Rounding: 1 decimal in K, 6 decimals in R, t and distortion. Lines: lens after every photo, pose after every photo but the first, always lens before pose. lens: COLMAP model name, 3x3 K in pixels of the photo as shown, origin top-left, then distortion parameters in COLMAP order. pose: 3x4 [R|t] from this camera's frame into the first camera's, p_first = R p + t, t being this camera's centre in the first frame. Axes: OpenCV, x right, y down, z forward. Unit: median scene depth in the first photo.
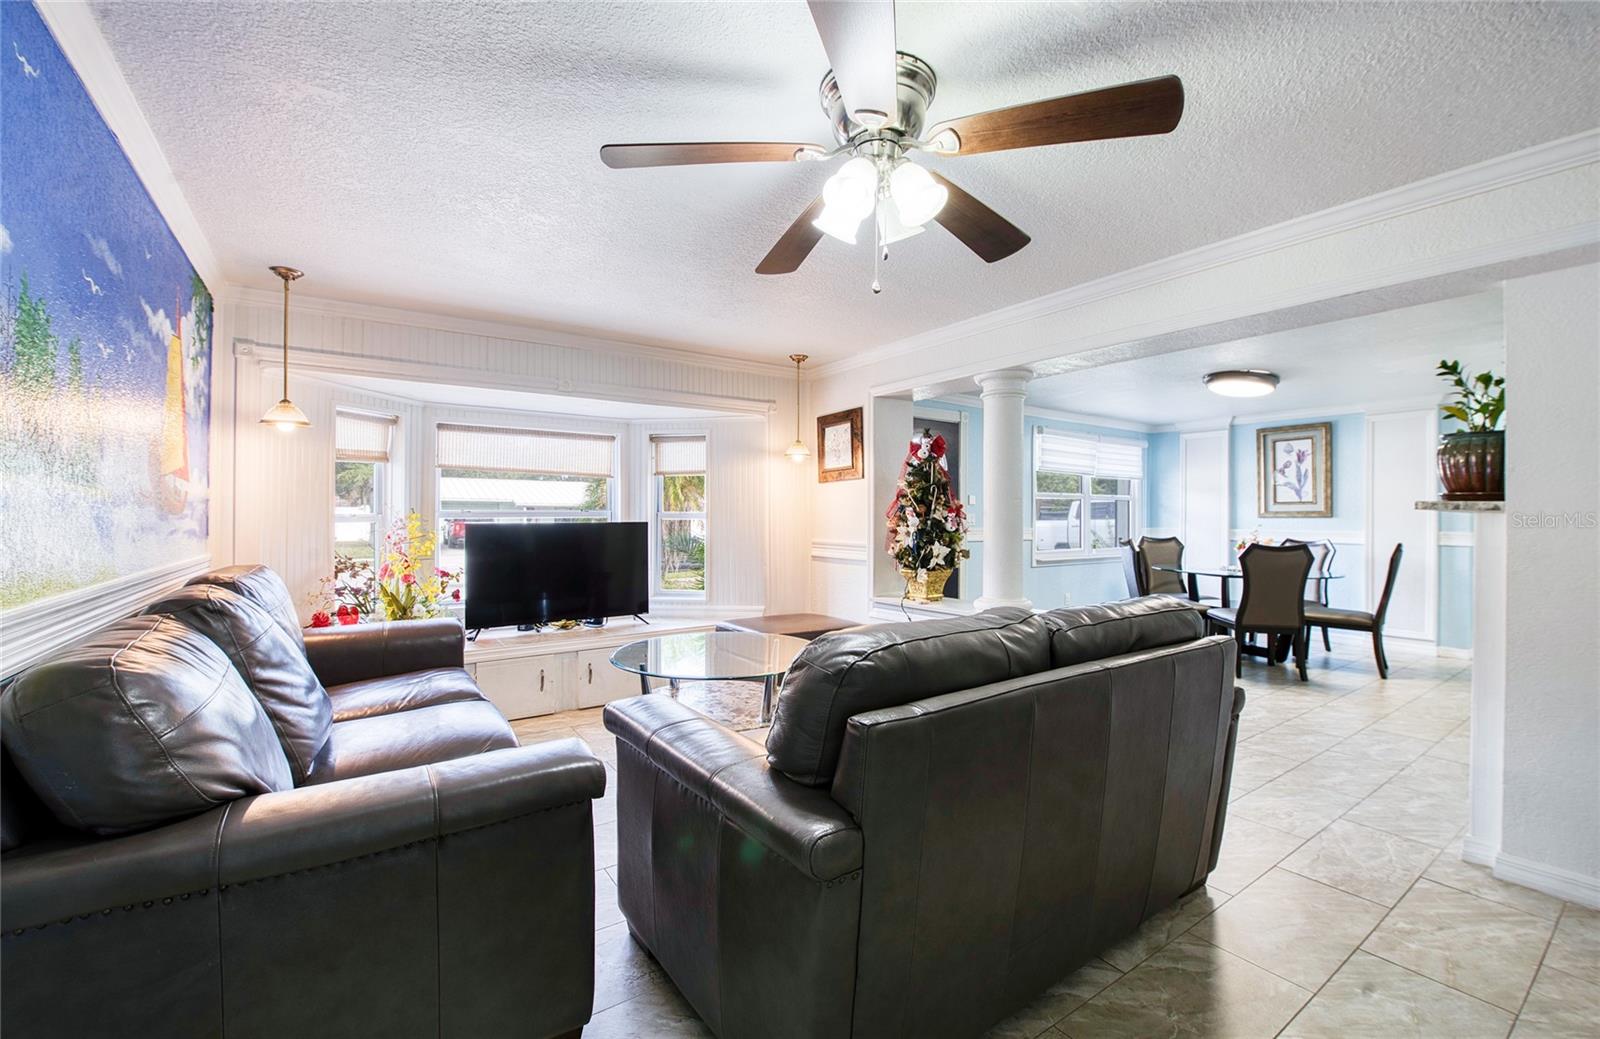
lens RADIAL K [[654.4, 0, 798.0], [0, 654.4, 519.7], [0, 0, 1]] dist [-0.012844, -0.000172]
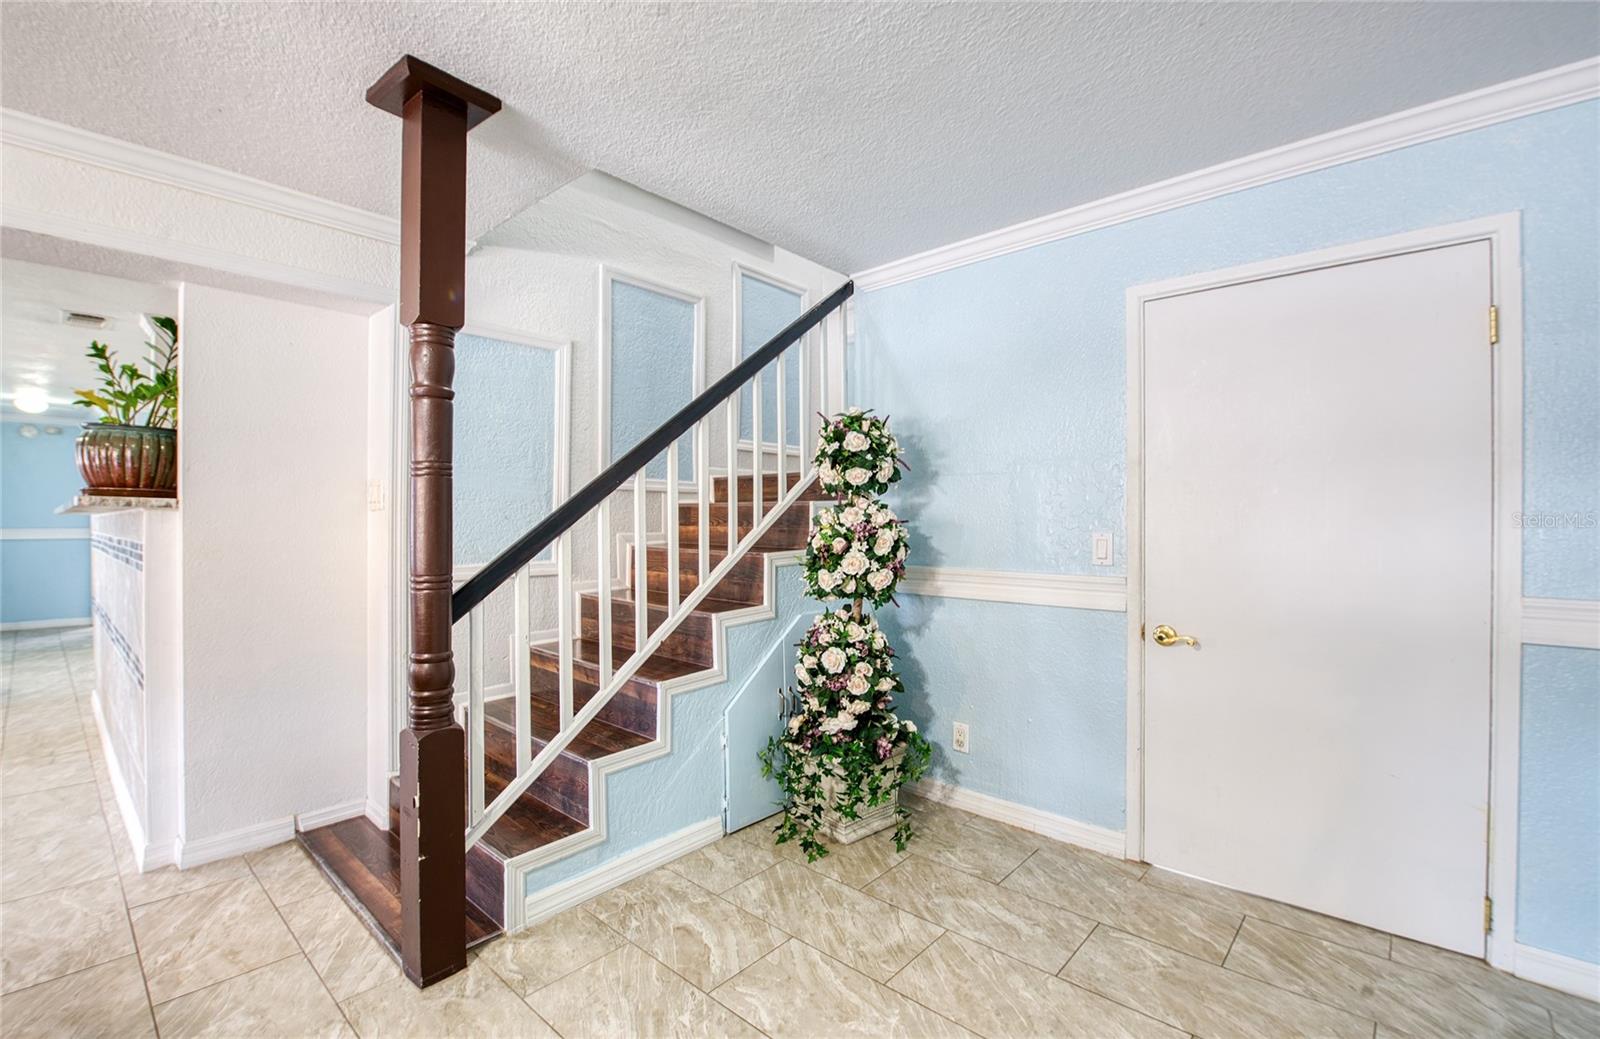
lens RADIAL K [[709.6, 0, 794.4], [0, 709.6, 521.1], [0, 0, 1]] dist [-0.004621, -0.001112]
pose [[-0.211200, -0.006577, 0.977421, -0.188485], [-0.000993, 0.999978, 0.006514, -0.001613], [-0.977442, 0.000405, -0.211202, 0.268899]]
